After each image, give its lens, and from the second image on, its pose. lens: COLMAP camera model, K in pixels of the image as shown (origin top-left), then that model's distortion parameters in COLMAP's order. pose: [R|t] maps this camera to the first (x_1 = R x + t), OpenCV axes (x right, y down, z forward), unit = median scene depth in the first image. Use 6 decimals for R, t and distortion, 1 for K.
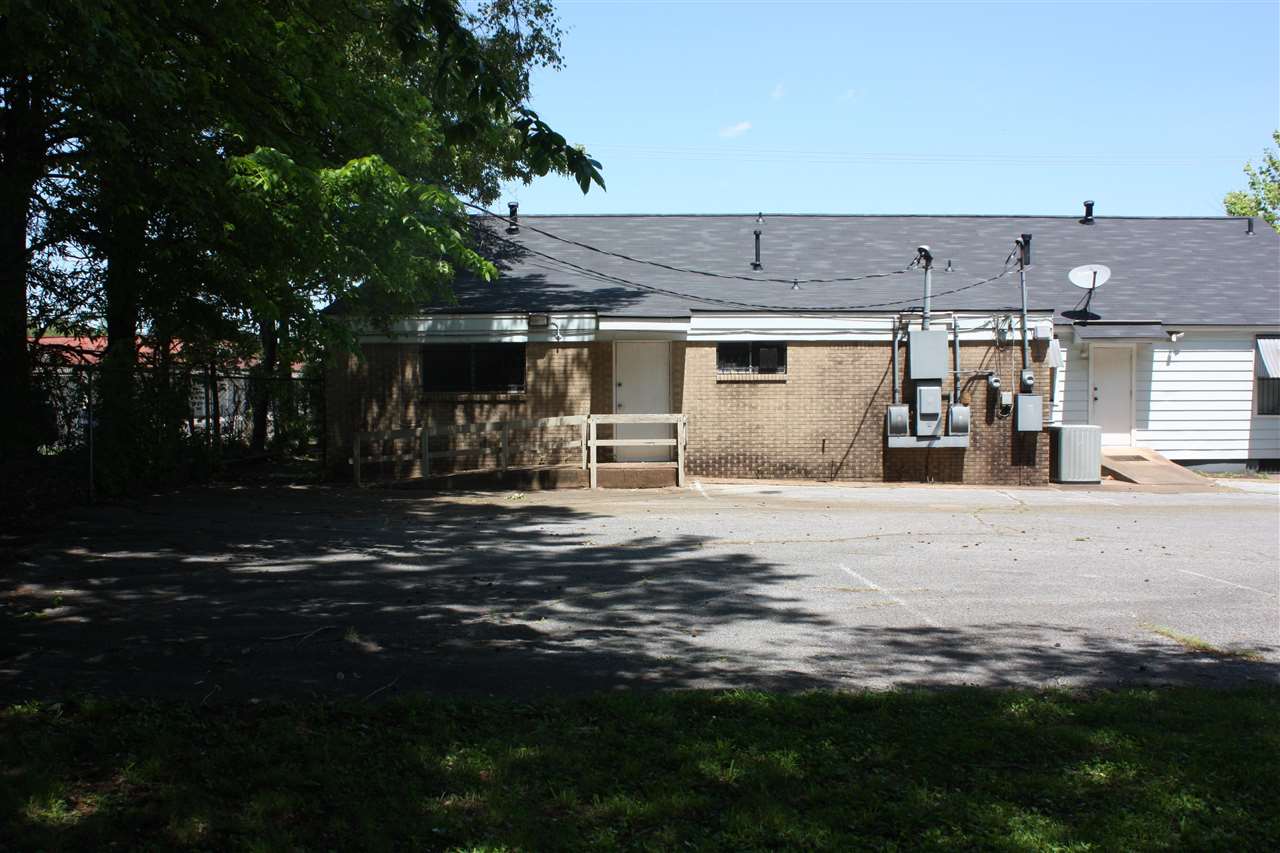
lens RADIAL K [[1375.1, 0, 640.0], [0, 1375.1, 426.5], [0, 0, 1]] dist [-0.135070, 0.163179]
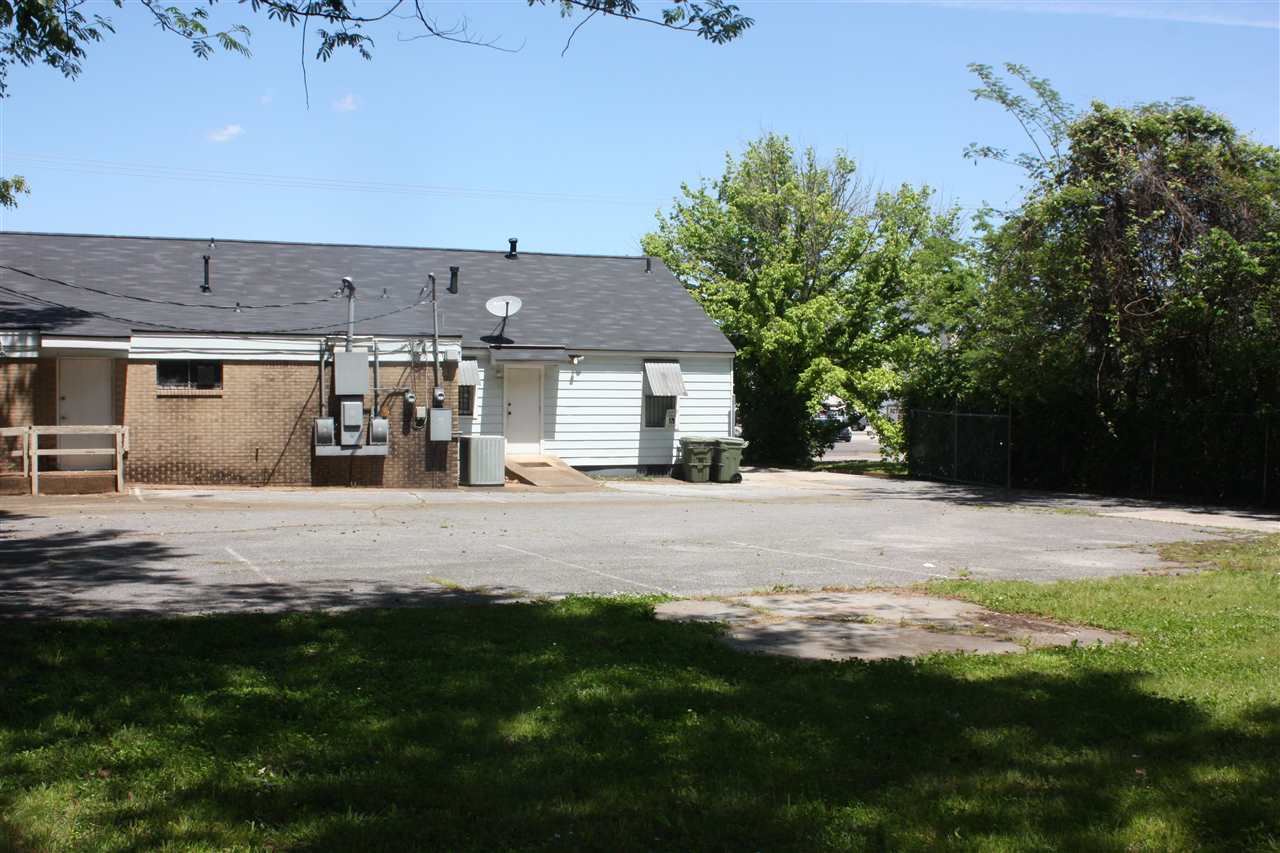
lens RADIAL K [[1375.1, 0, 640.0], [0, 1375.1, 426.5], [0, 0, 1]] dist [-0.135070, 0.163179]
pose [[0.934801, 0.000956, 0.355170, 0.032151], [0.002915, 0.999942, -0.010364, 0.003754], [-0.355159, 0.010723, 0.934744, -0.142246]]
